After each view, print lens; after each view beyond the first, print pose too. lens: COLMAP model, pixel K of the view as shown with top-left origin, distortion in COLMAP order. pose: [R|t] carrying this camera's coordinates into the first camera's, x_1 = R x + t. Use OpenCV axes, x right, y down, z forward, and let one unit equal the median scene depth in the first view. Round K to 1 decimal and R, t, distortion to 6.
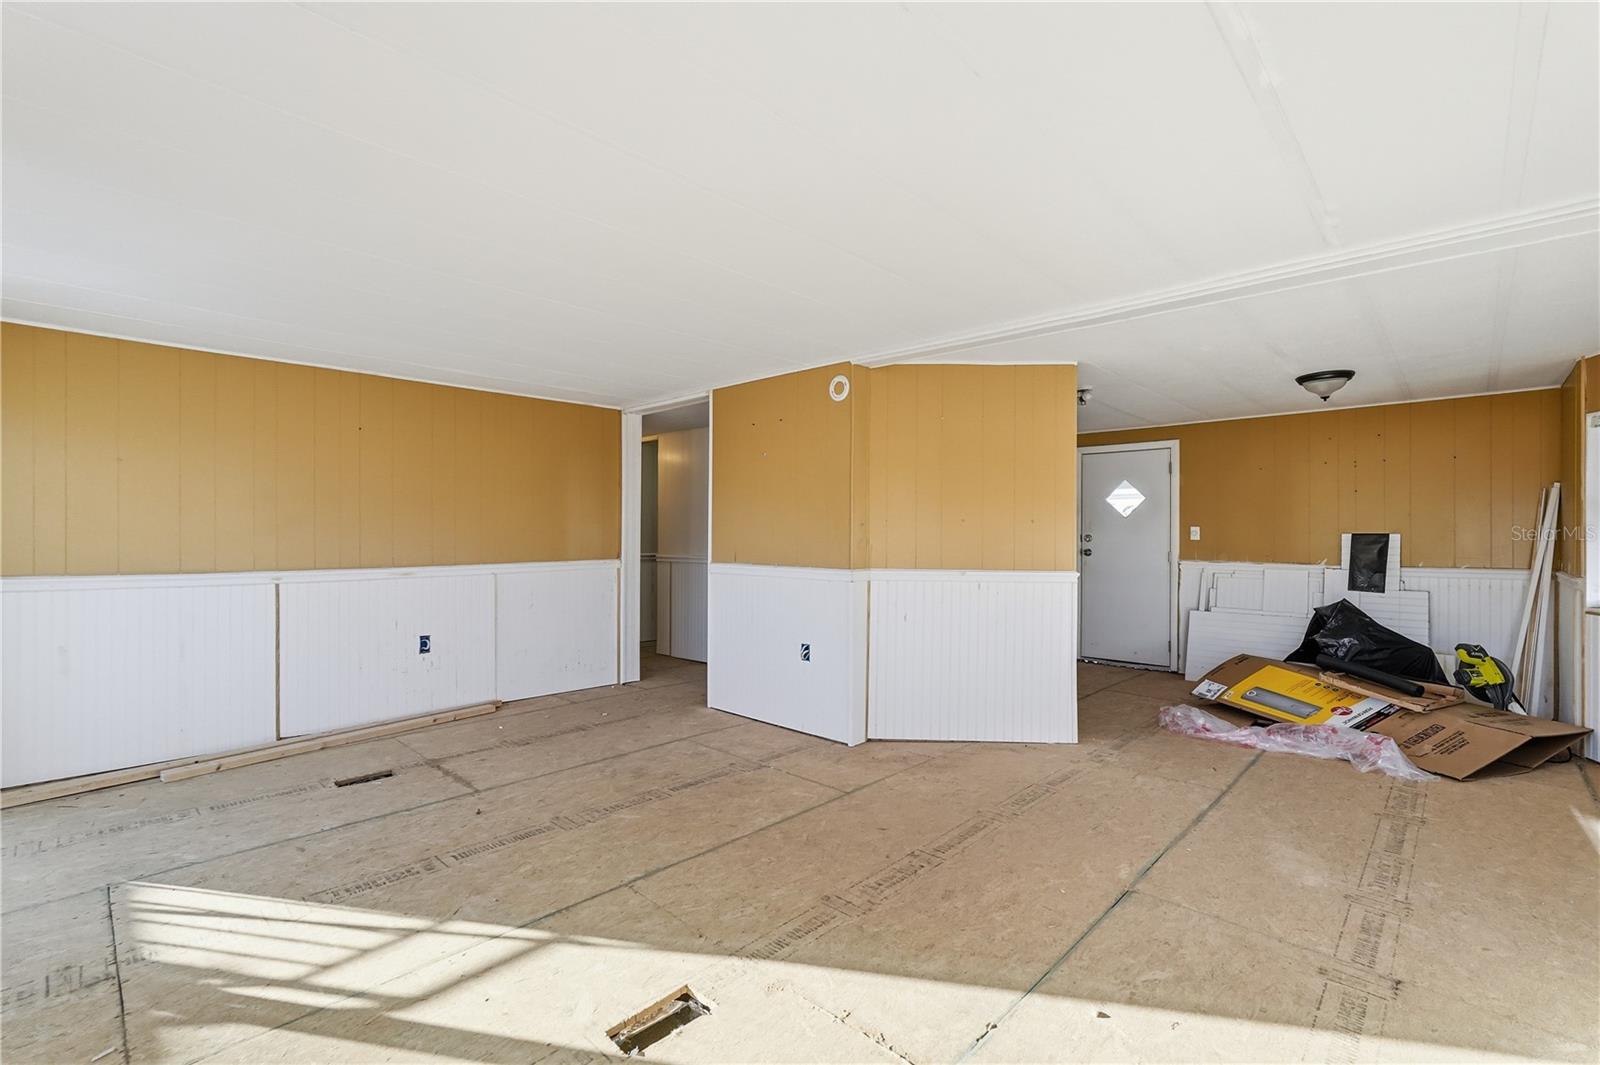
lens RADIAL K [[707.9, 0, 802.2], [0, 707.9, 535.9], [0, 0, 1]] dist [-0.014193, 0.001674]
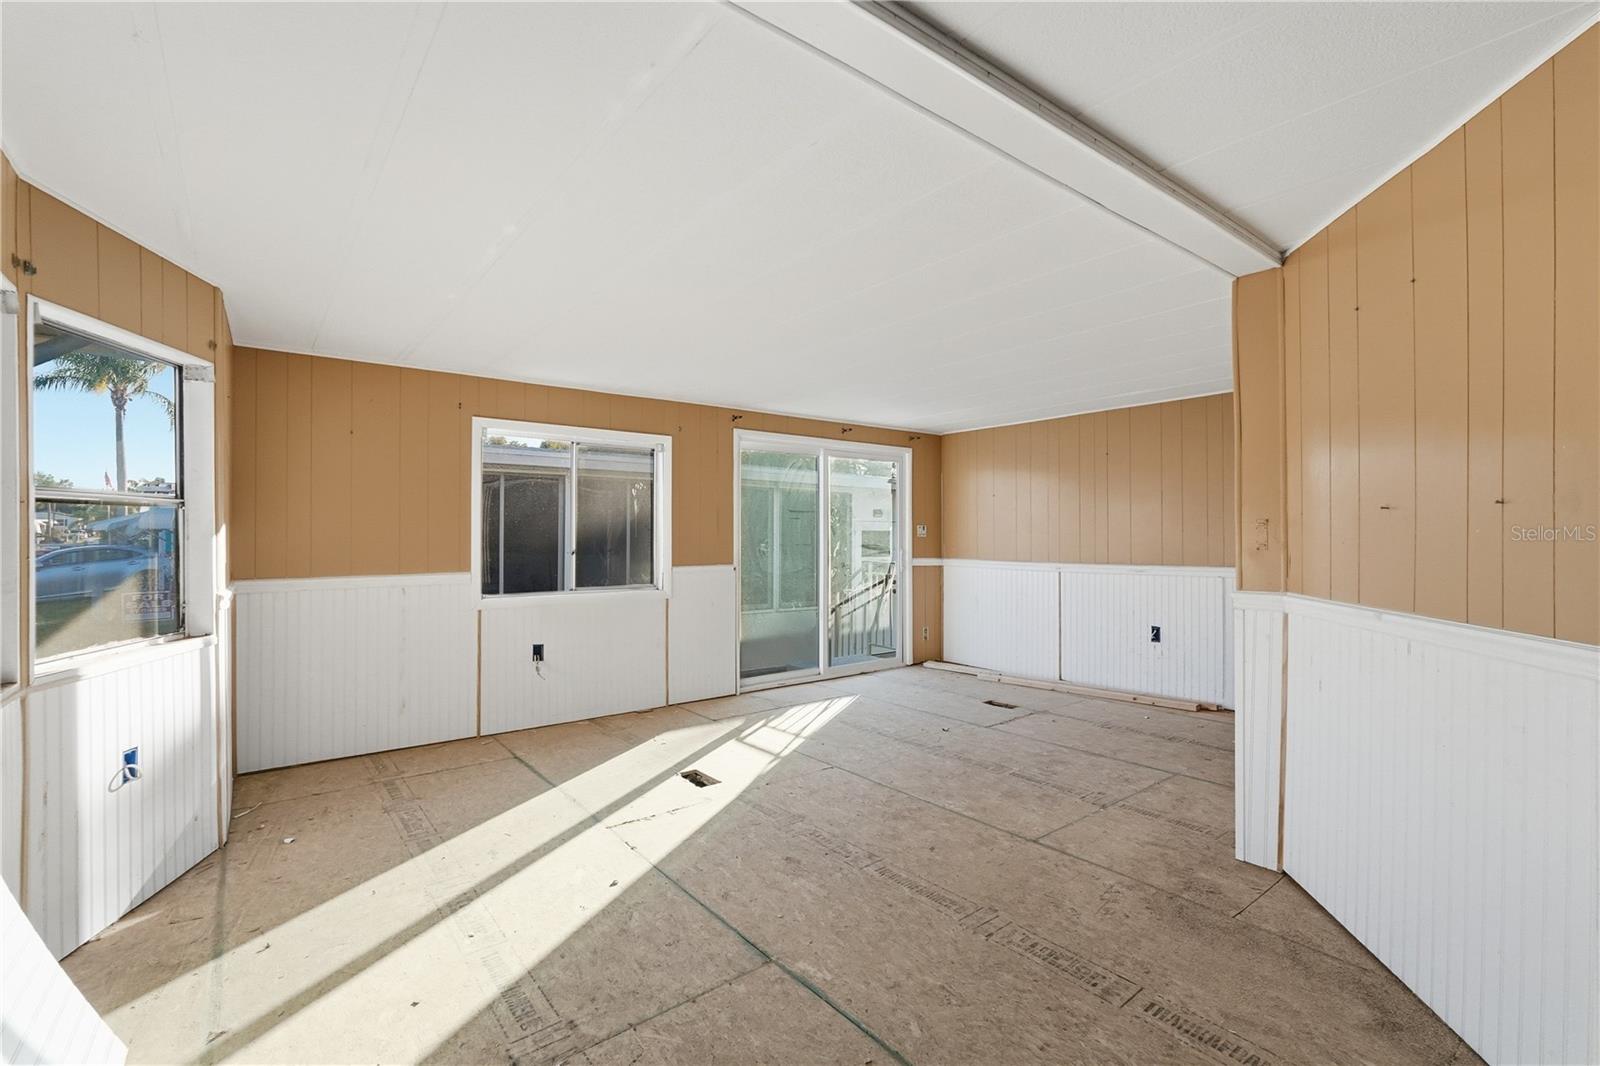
lens RADIAL K [[707.9, 0, 797.2], [0, 707.9, 536.7], [0, 0, 1]] dist [-0.014193, 0.001674]
pose [[-0.145009, -0.001287, -0.989429, 0.985729], [0.002383, 0.999996, -0.001650, -0.003324], [0.989427, -0.002597, -0.145006, 0.874887]]
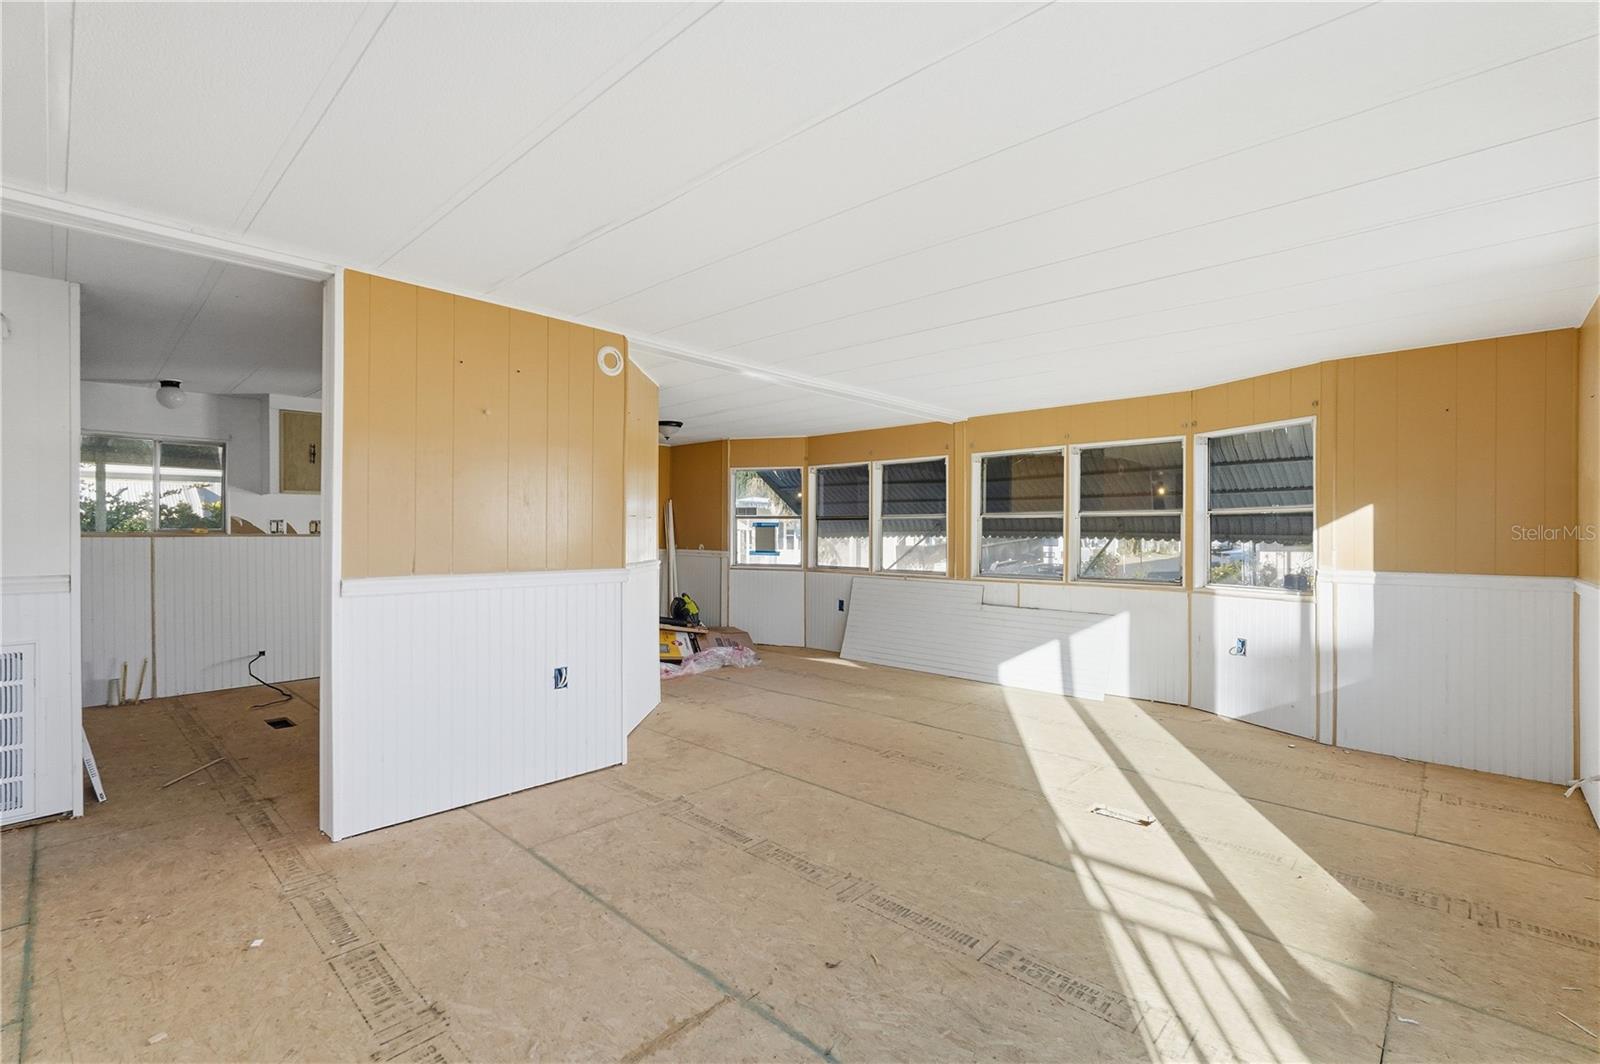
lens RADIAL K [[707.9, 0, 801.2], [0, 707.9, 531.3], [0, 0, 1]] dist [-0.014193, 0.001674]
pose [[-0.014537, -0.002684, 0.999891, -1.059795], [-0.005262, 0.999983, 0.002608, -0.003545], [-0.999880, -0.005223, -0.014551, 1.003238]]
